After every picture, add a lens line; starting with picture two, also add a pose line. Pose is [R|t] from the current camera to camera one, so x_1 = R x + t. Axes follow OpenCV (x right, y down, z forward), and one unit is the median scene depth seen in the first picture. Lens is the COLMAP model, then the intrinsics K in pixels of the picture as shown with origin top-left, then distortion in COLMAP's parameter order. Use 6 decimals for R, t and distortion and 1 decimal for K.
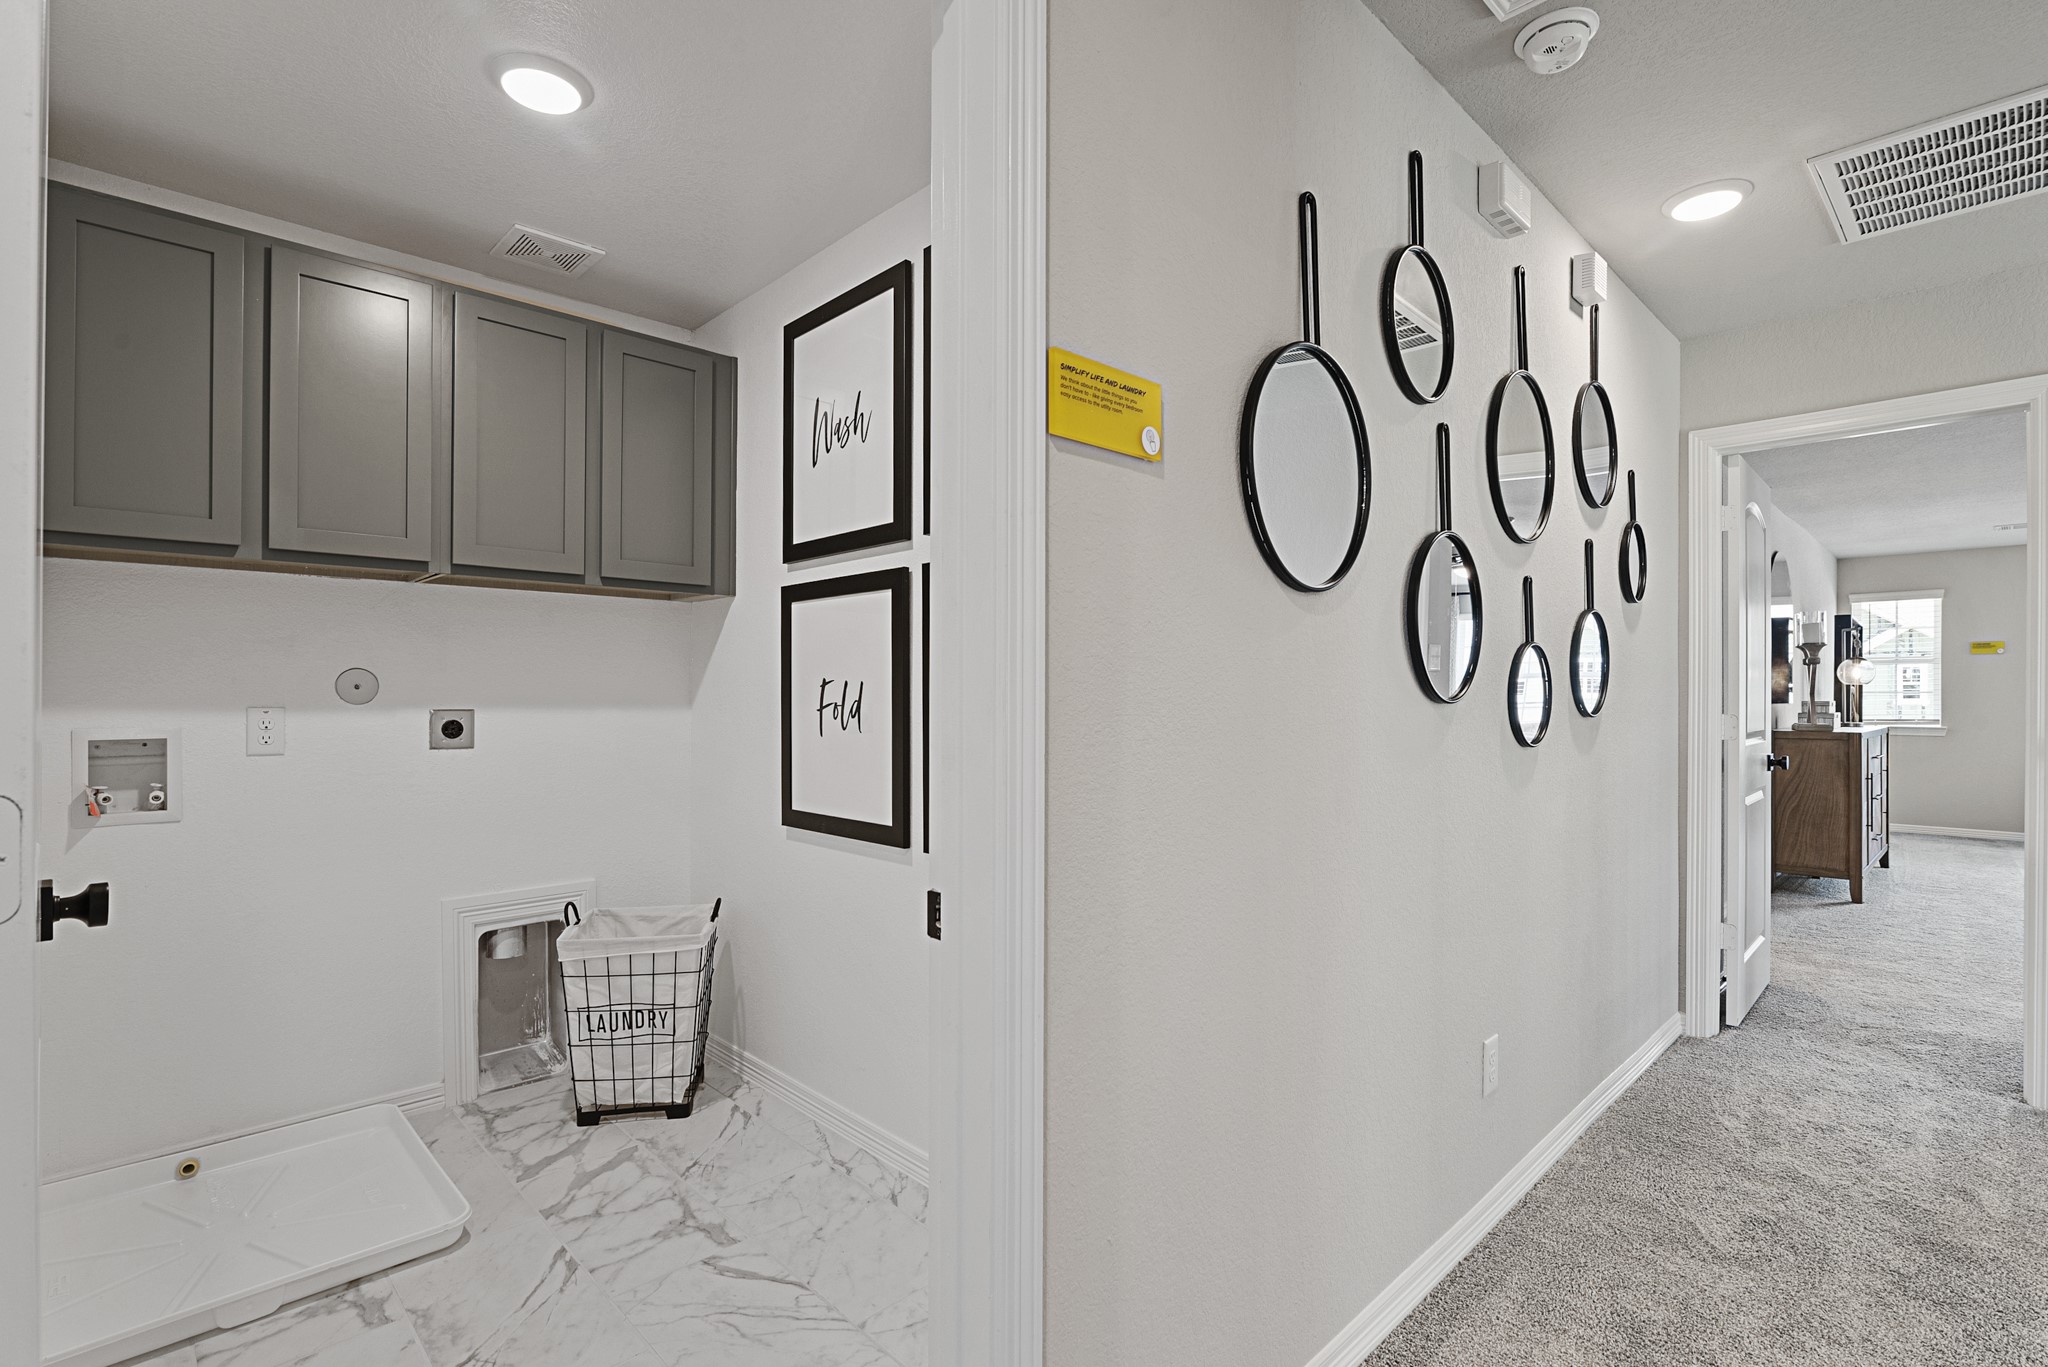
lens RADIAL K [[955.4, 0, 1024.0], [0, 955.4, 683.5], [0, 0, 1]] dist [-0.002916, -0.000071]
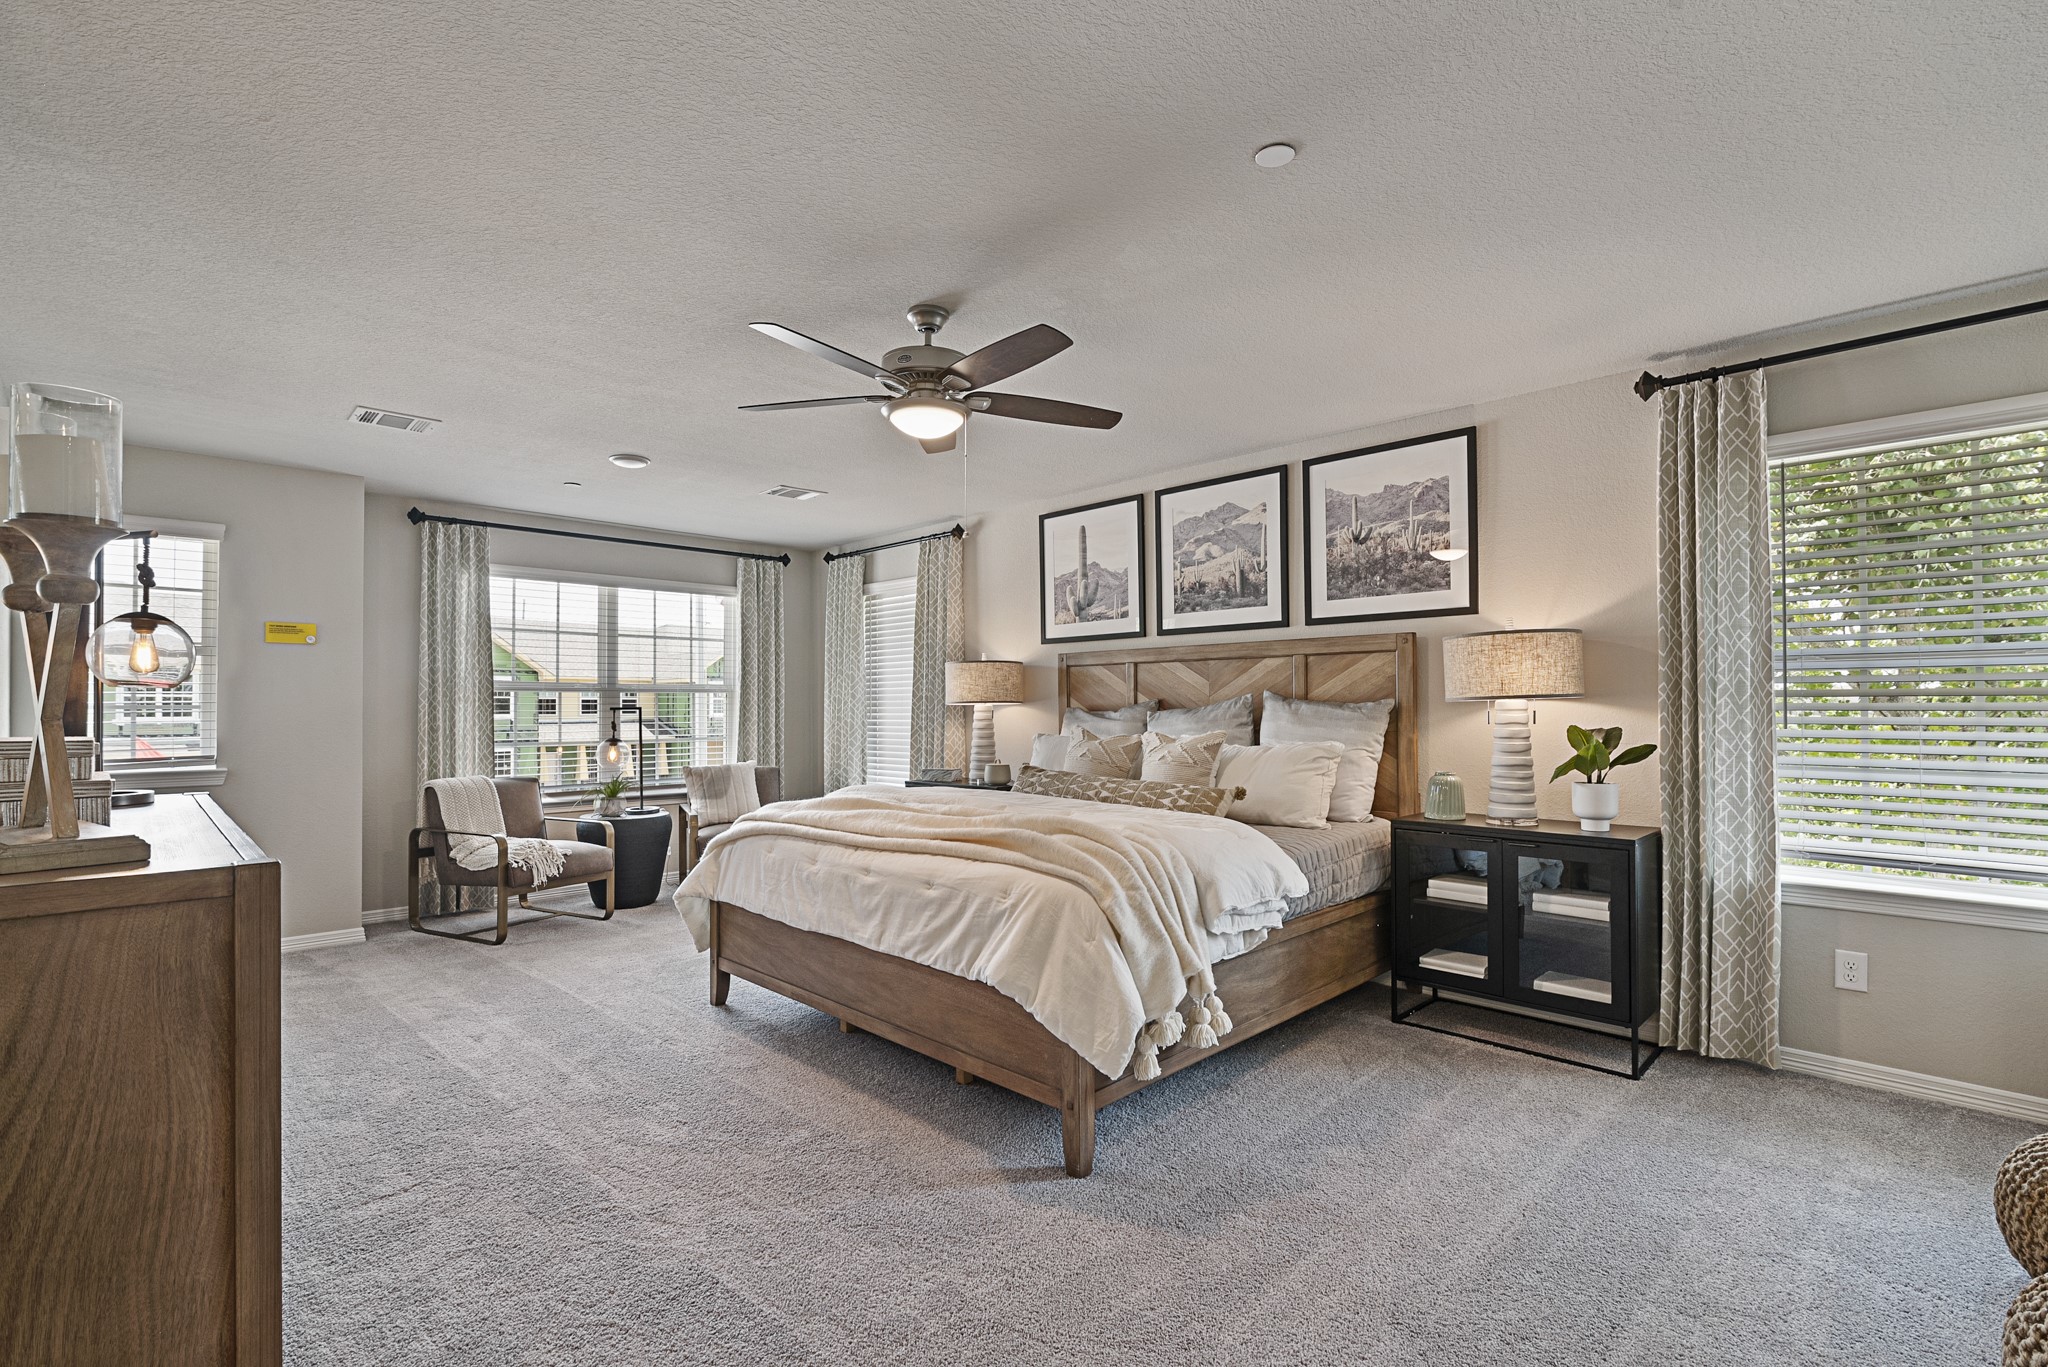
lens RADIAL K [[955.4, 0, 1024.0], [0, 955.4, 683.5], [0, 0, 1]] dist [-0.002916, -0.000071]
pose [[0.002433, 0.011092, 0.999936, 0.594202], [-0.001670, 0.999937, -0.011088, 0.001220], [-0.999996, -0.001643, 0.002452, 0.772979]]
